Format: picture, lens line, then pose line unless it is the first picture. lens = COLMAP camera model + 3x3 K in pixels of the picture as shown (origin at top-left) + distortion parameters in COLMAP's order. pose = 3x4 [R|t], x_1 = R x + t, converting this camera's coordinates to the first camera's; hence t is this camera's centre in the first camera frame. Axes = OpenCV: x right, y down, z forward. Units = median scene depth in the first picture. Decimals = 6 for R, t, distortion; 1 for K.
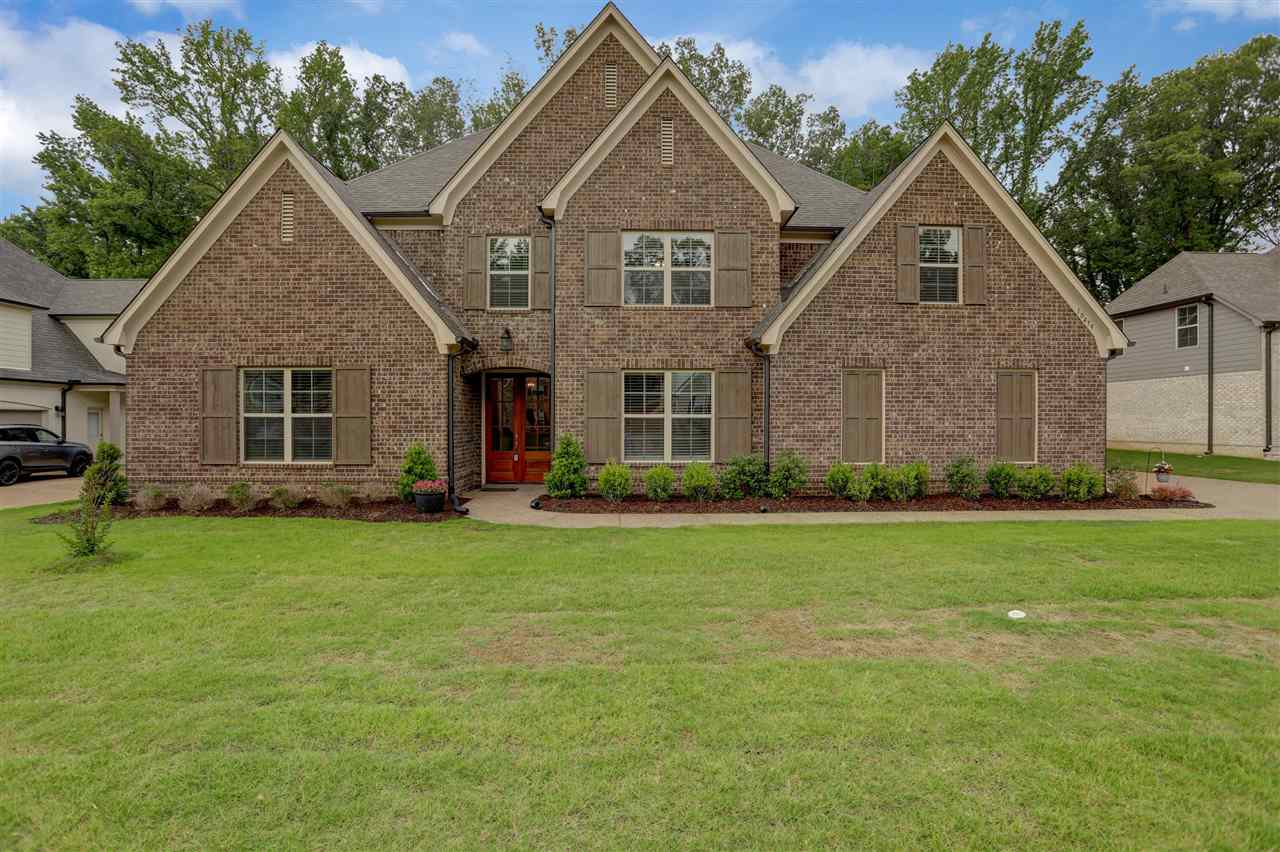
lens RADIAL K [[645.2, 0, 640.0], [0, 645.2, 426.0], [0, 0, 1]] dist [-0.063728, 0.022599]
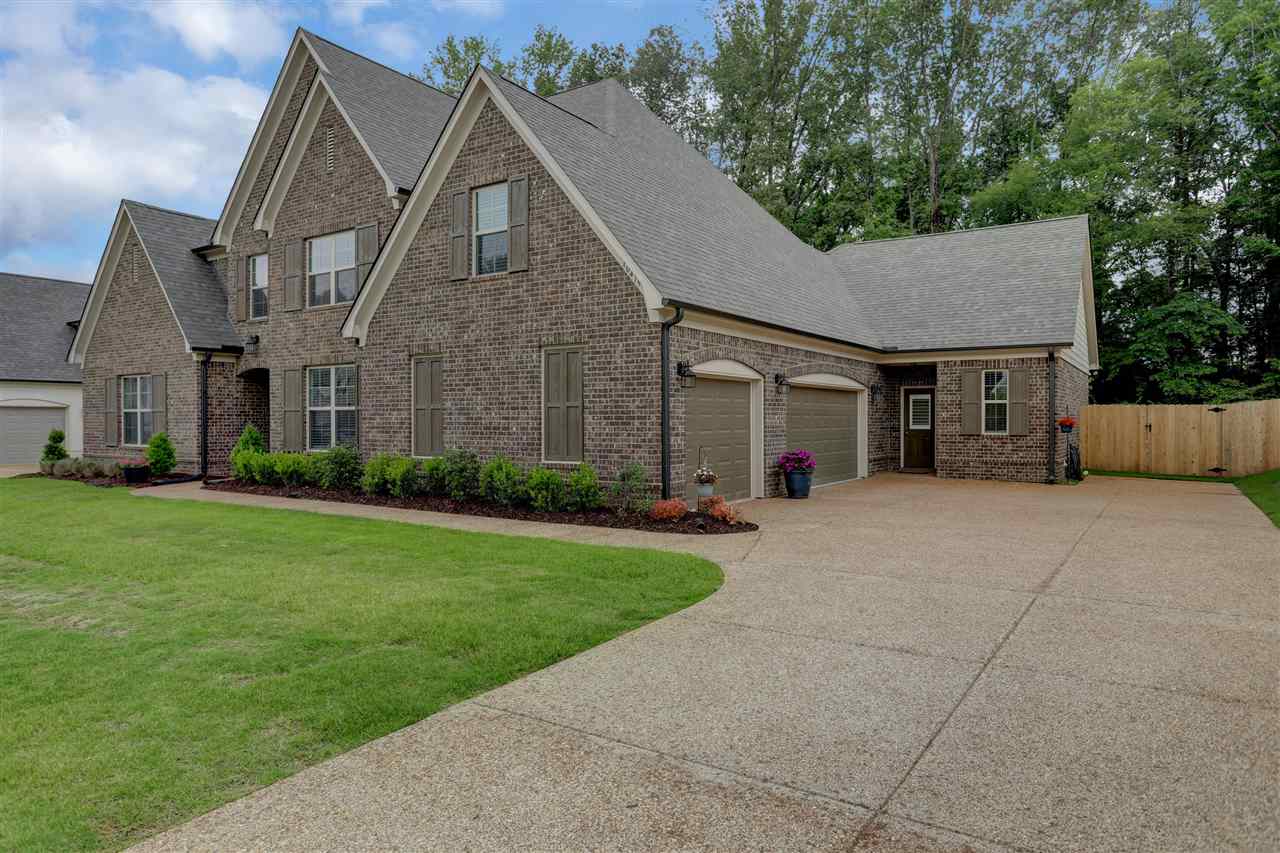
lens RADIAL K [[820.4, 0, 638.7], [0, 820.4, 408.2], [0, 0, 1]] dist [-0.010184, -0.000203]
pose [[0.801928, -0.009635, -0.597343, 1.298747], [0.002931, 0.999921, -0.012194, 0.002438], [0.597414, 0.008027, 0.801893, 0.227031]]
